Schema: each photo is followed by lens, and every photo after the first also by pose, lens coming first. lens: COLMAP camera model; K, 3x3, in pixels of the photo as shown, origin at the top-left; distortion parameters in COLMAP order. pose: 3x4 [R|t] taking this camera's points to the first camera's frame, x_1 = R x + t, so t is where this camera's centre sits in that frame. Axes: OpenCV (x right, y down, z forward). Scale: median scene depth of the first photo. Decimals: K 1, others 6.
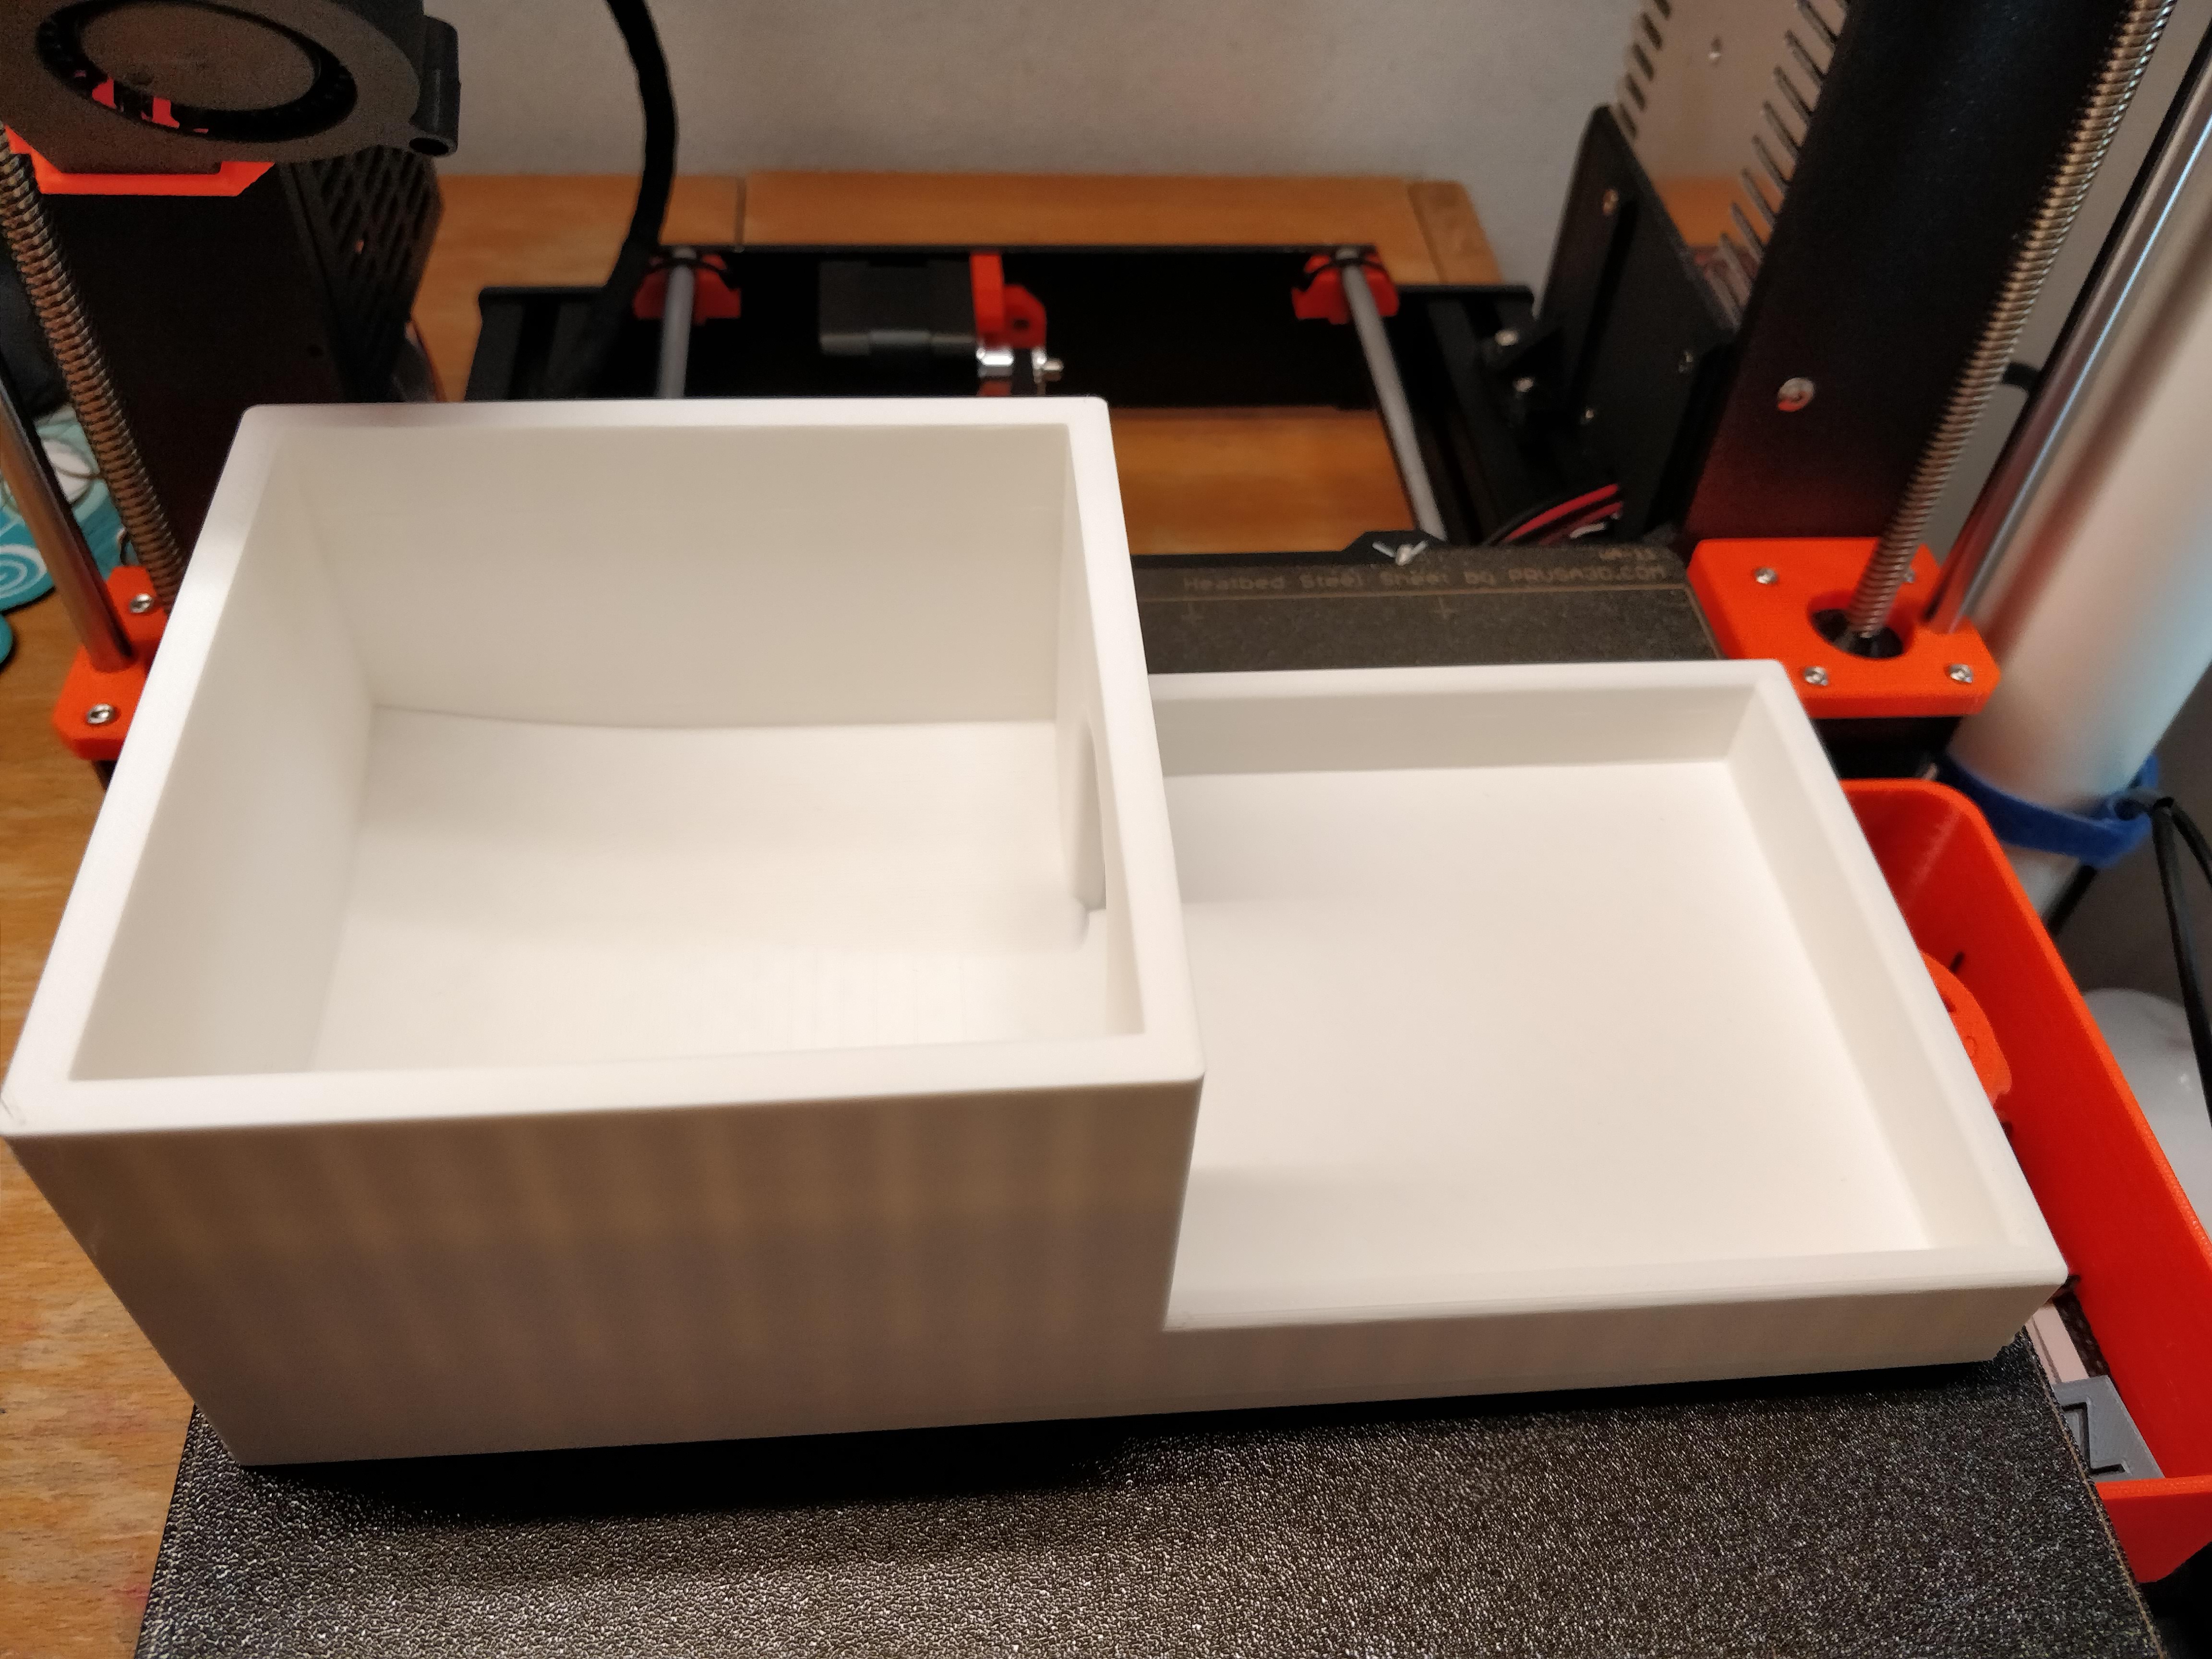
lens RADIAL K [[1705.1, 0, 1106.0], [0, 1705.1, 829.5], [0, 0, 1]] dist [-0.023272, -0.010542]
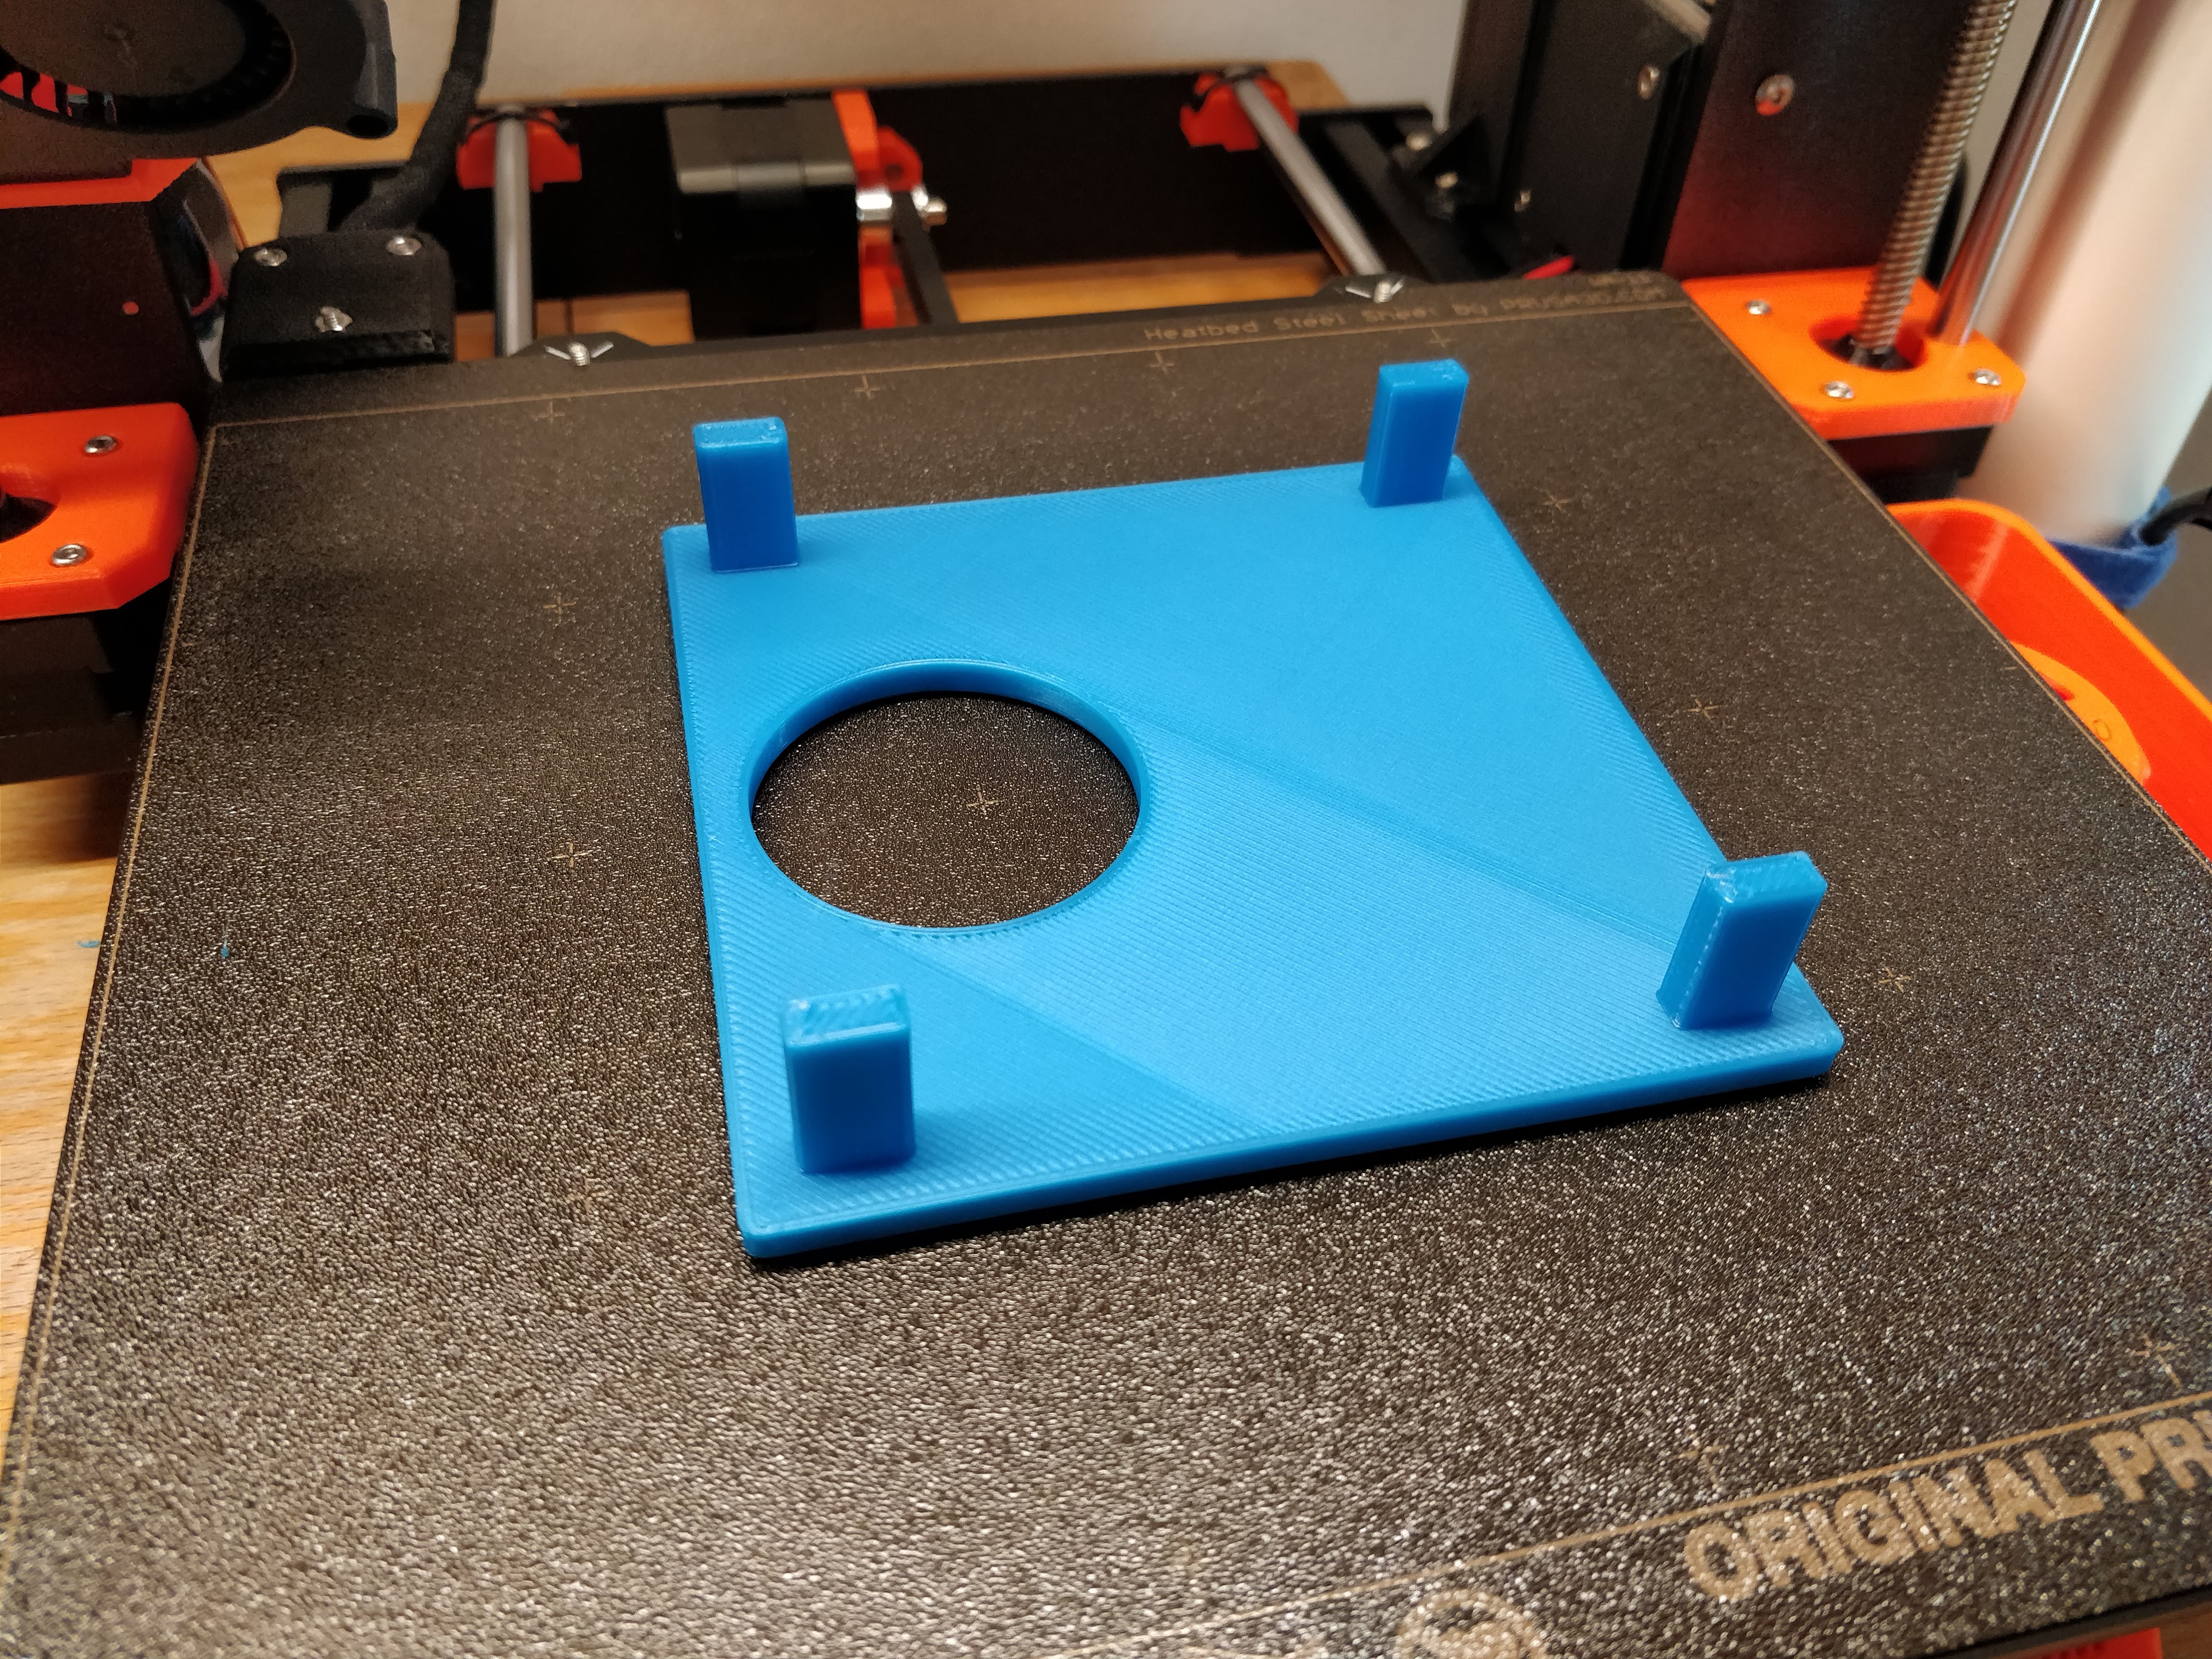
lens RADIAL K [[1705.1, 0, 1106.0], [0, 1705.1, 829.5], [0, 0, 1]] dist [-0.023272, -0.010542]
pose [[0.990054, -0.111280, 0.086085, -0.071977], [0.114496, 0.992864, -0.033356, 0.124297], [-0.081759, 0.042881, 0.995729, 0.136892]]
